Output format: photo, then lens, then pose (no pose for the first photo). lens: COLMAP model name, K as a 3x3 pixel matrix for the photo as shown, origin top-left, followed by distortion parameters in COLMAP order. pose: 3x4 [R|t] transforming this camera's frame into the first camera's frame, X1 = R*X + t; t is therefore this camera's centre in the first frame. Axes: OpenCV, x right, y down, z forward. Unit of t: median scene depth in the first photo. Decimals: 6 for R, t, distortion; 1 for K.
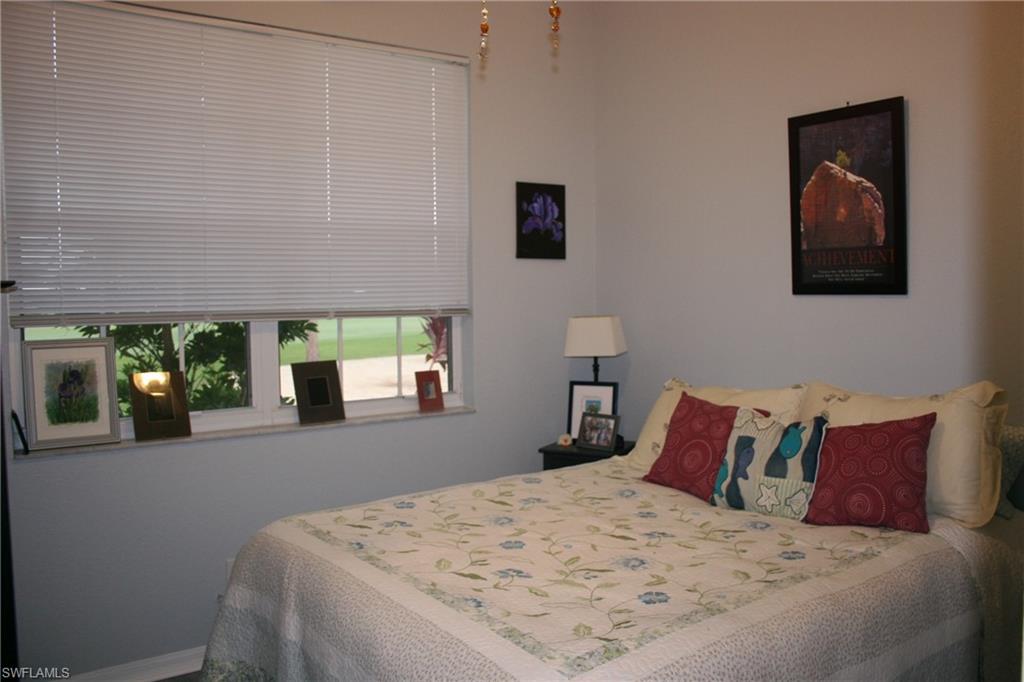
lens RADIAL K [[857.3, 0, 518.6], [0, 857.3, 342.6], [0, 0, 1]] dist [-0.142309, 0.114261]
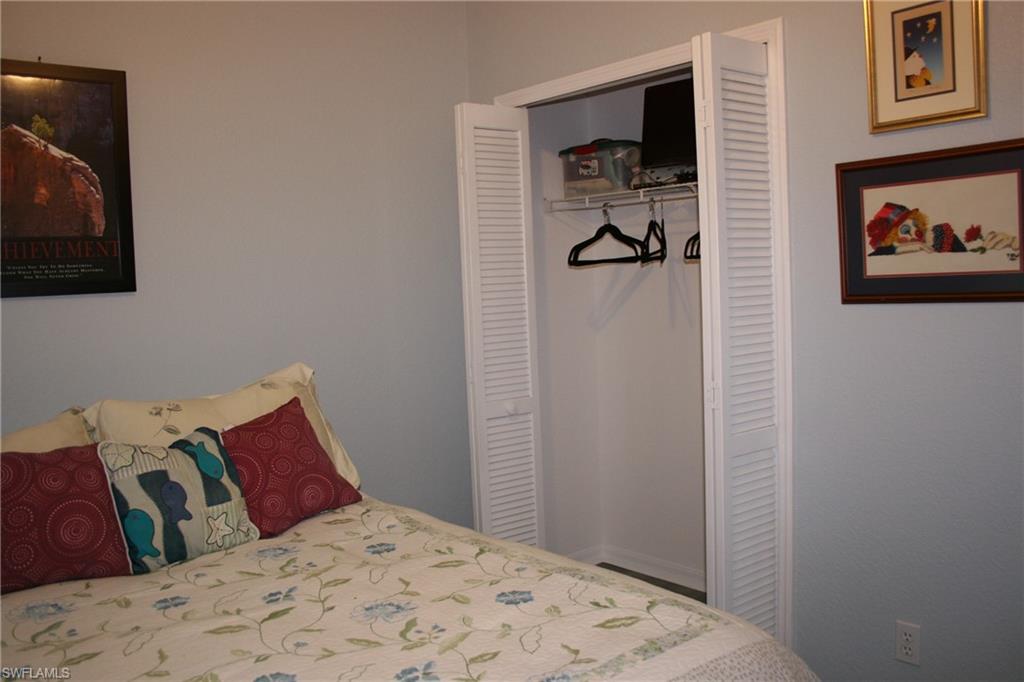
lens RADIAL K [[857.3, 0, 520.3], [0, 857.3, 341.7], [0, 0, 1]] dist [-0.142309, 0.114261]
pose [[-0.079338, -0.061777, 0.994932, -0.515598], [0.100629, 0.992483, 0.069650, -0.026951], [-0.991756, 0.105645, -0.072525, 0.714388]]
